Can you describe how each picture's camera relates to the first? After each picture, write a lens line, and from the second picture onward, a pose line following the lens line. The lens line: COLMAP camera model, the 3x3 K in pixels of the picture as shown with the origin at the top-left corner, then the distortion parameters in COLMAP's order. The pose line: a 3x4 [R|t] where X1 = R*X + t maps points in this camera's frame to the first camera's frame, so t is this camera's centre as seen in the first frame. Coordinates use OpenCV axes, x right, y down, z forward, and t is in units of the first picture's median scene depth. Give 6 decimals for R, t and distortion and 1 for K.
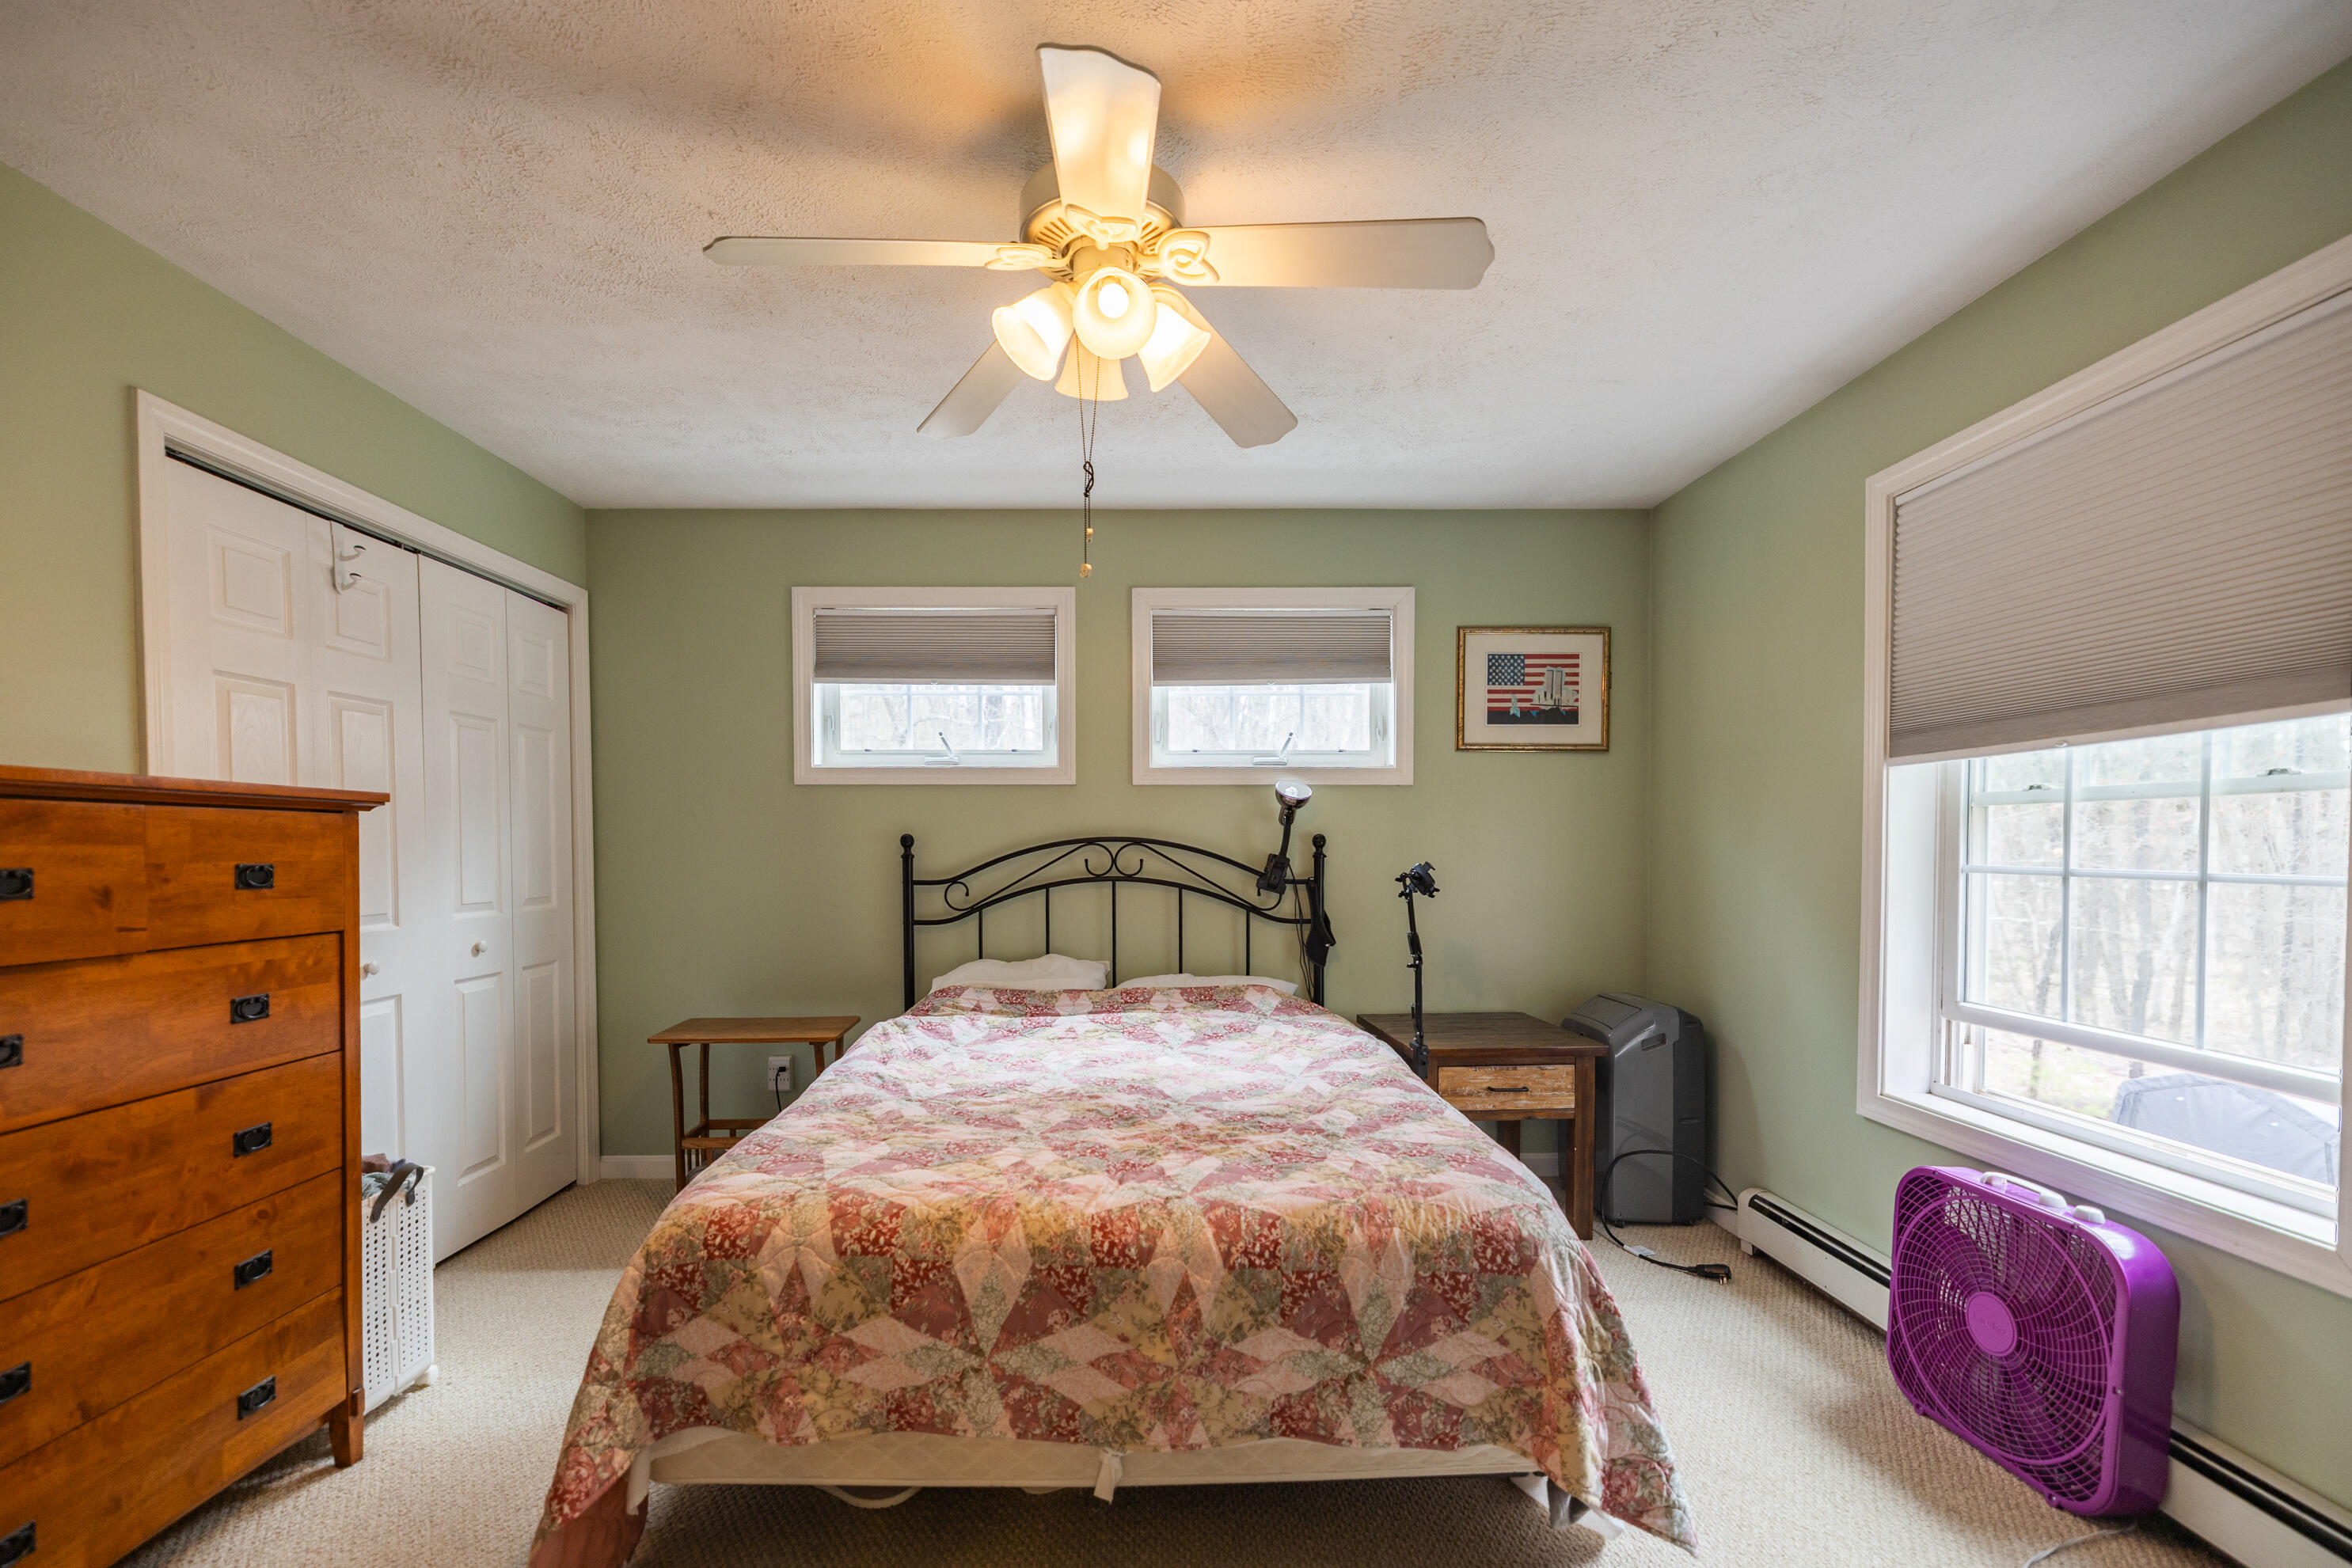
lens RADIAL K [[1031.9, 0, 1142.7], [0, 1031.9, 860.5], [0, 0, 1]] dist [0.000148, 0.000236]
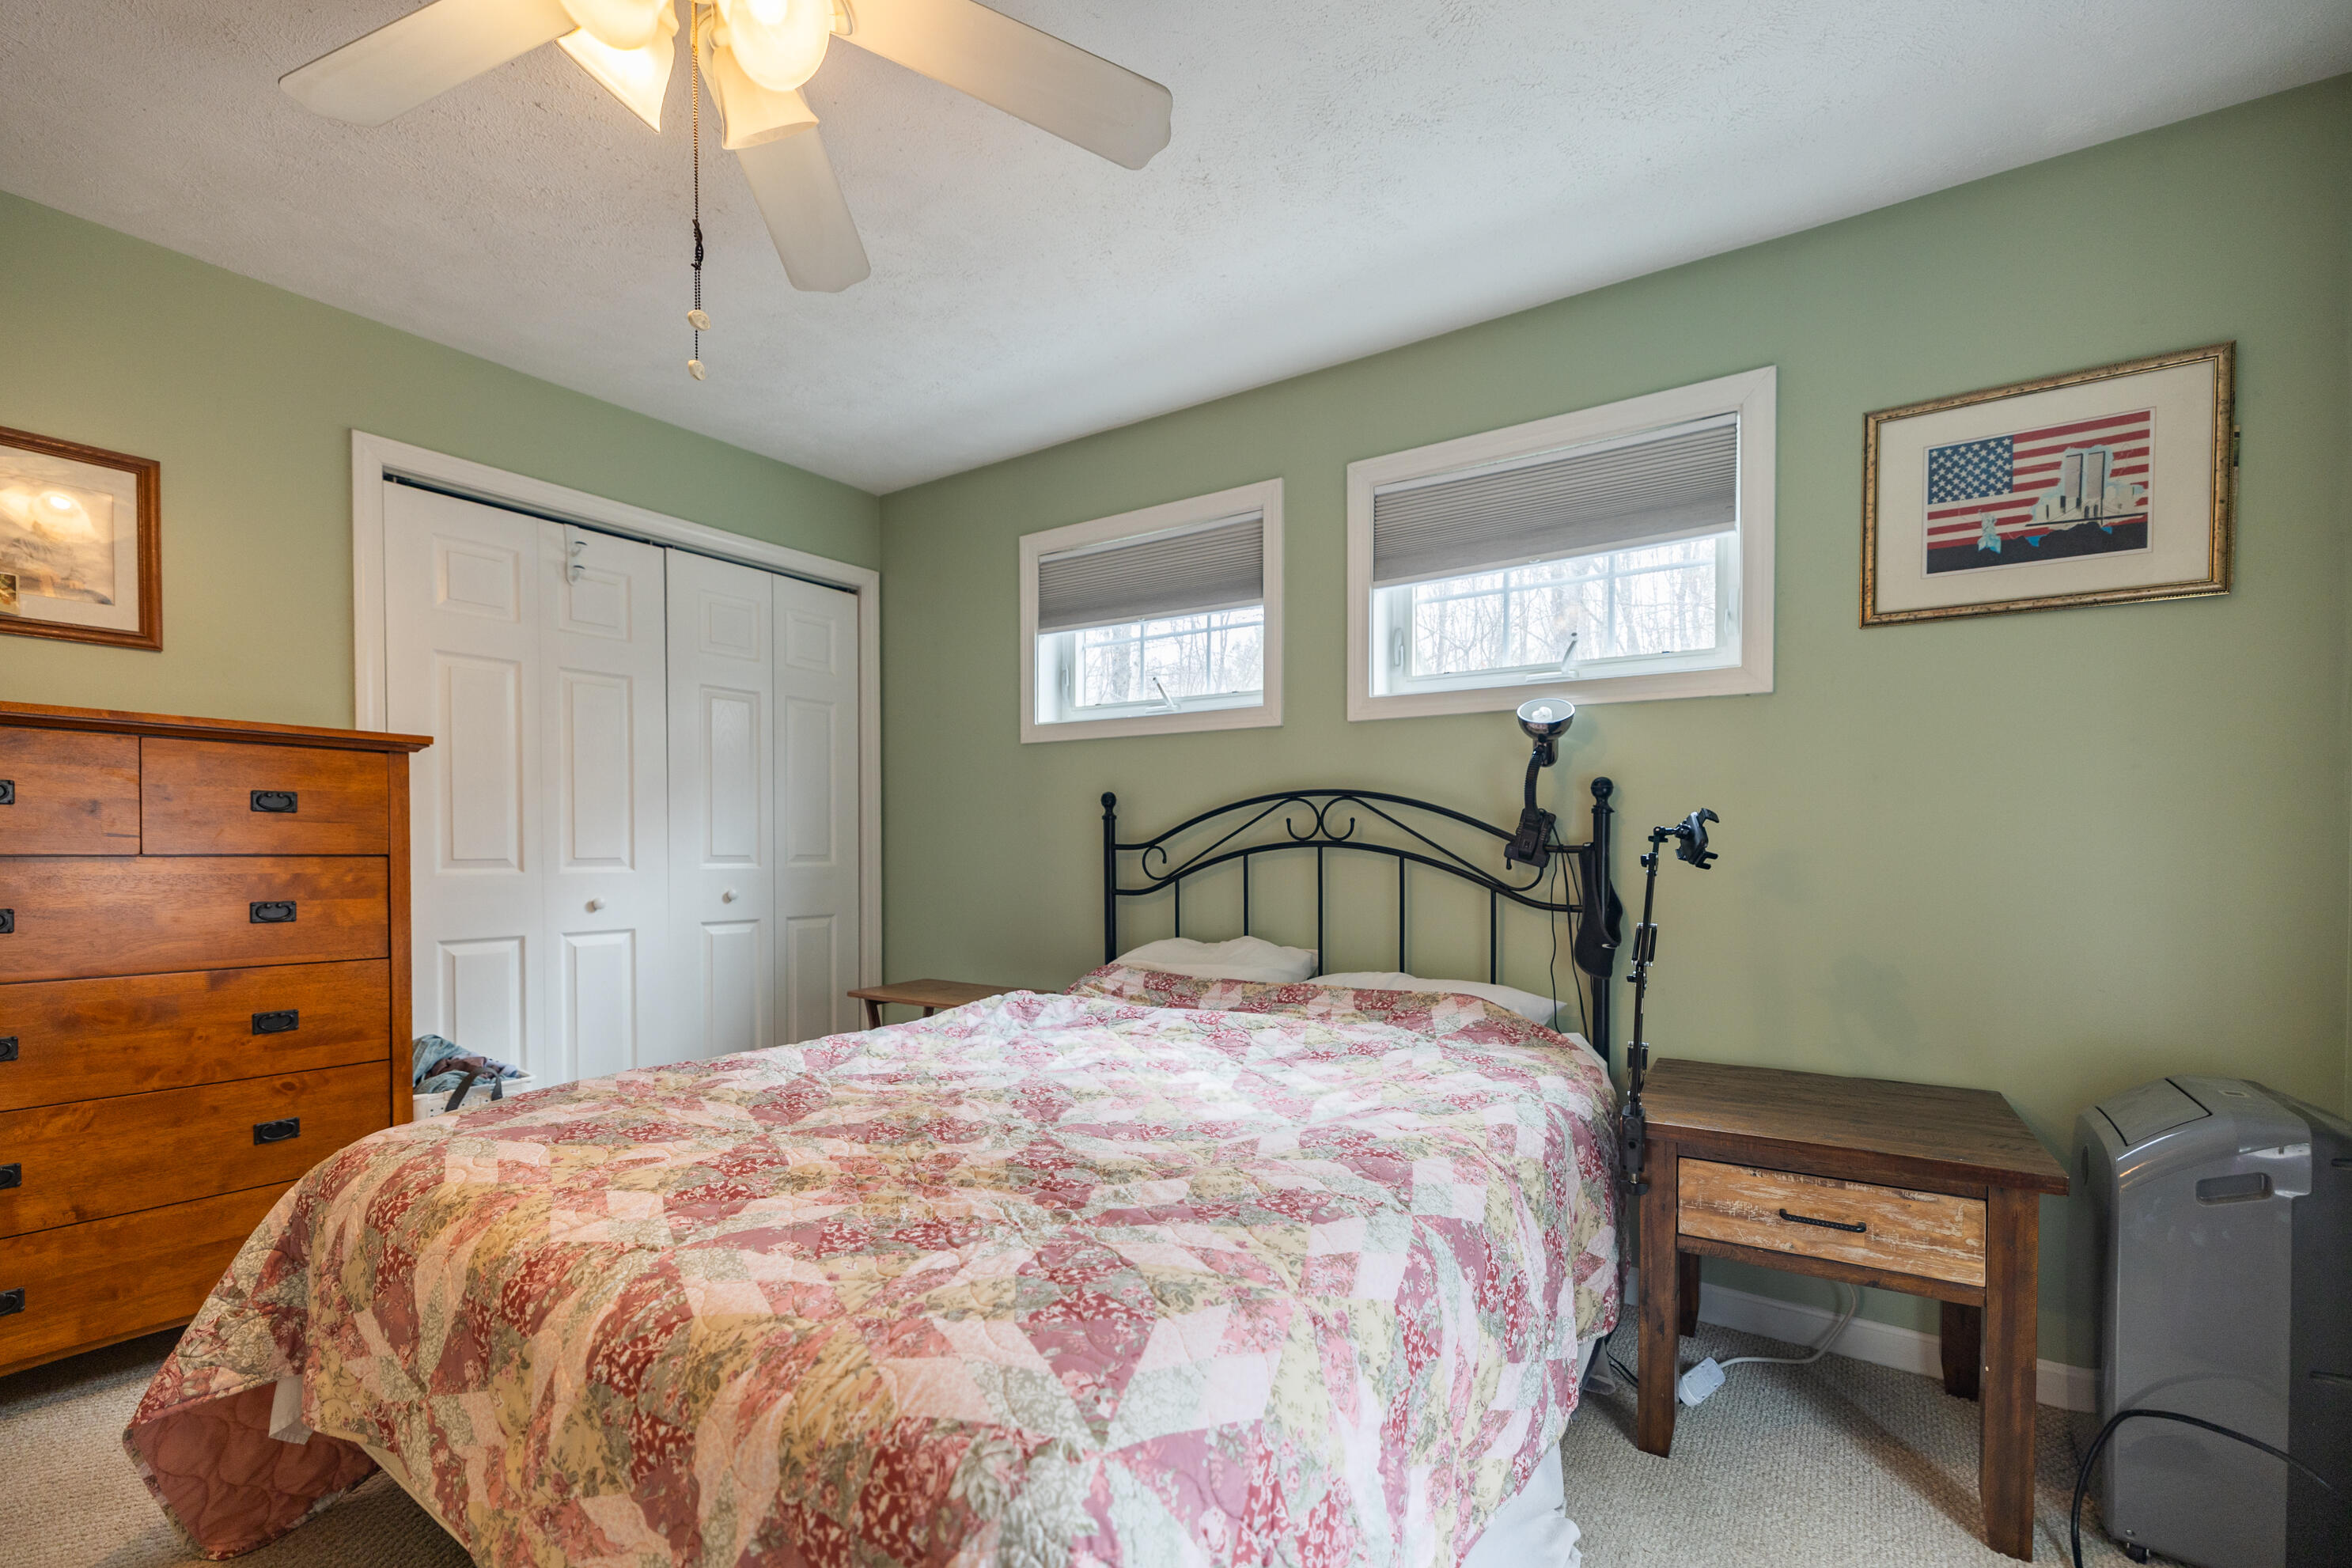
lens RADIAL K [[1032.0, 0, 1157.5], [0, 1032.0, 857.0], [0, 0, 1]] dist [0.000148, 0.000236]
pose [[0.815510, 0.012429, -0.578610, 0.381541], [-0.016721, 0.999858, -0.002088, 0.037292], [0.578502, 0.011378, 0.815602, 0.354074]]
